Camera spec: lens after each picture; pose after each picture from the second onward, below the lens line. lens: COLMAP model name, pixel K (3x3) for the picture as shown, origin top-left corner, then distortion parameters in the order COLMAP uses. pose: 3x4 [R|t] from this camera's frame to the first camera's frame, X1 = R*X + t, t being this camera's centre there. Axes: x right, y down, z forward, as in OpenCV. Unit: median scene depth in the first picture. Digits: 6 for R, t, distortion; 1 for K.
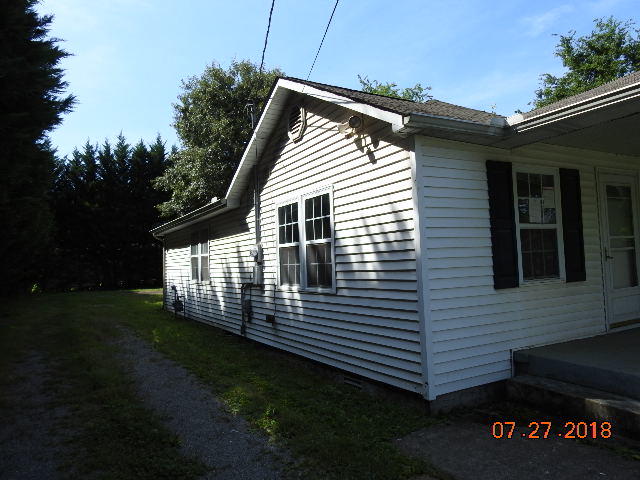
lens RADIAL K [[457.7, 0, 320.0], [0, 457.7, 240.0], [0, 0, 1]] dist [-0.000835, -0.000137]
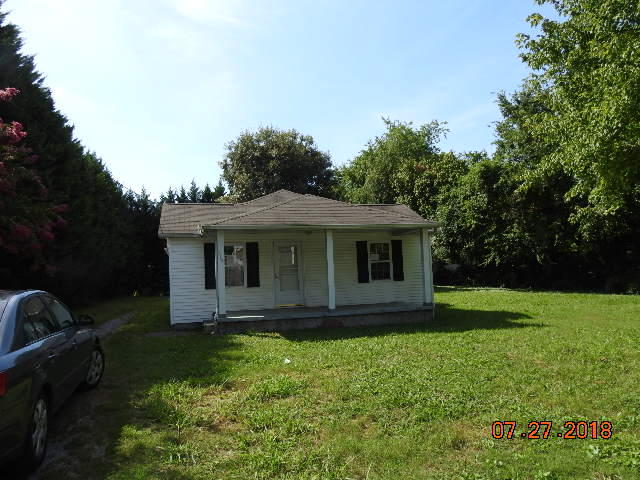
lens RADIAL K [[457.7, 0, 320.0], [0, 457.7, 240.0], [0, 0, 1]] dist [-0.000835, -0.000137]
pose [[0.971567, -0.019148, -0.235989, 0.276707], [0.013482, 0.999581, -0.025600, -0.018057], [0.236380, 0.021691, 0.971419, -0.250845]]
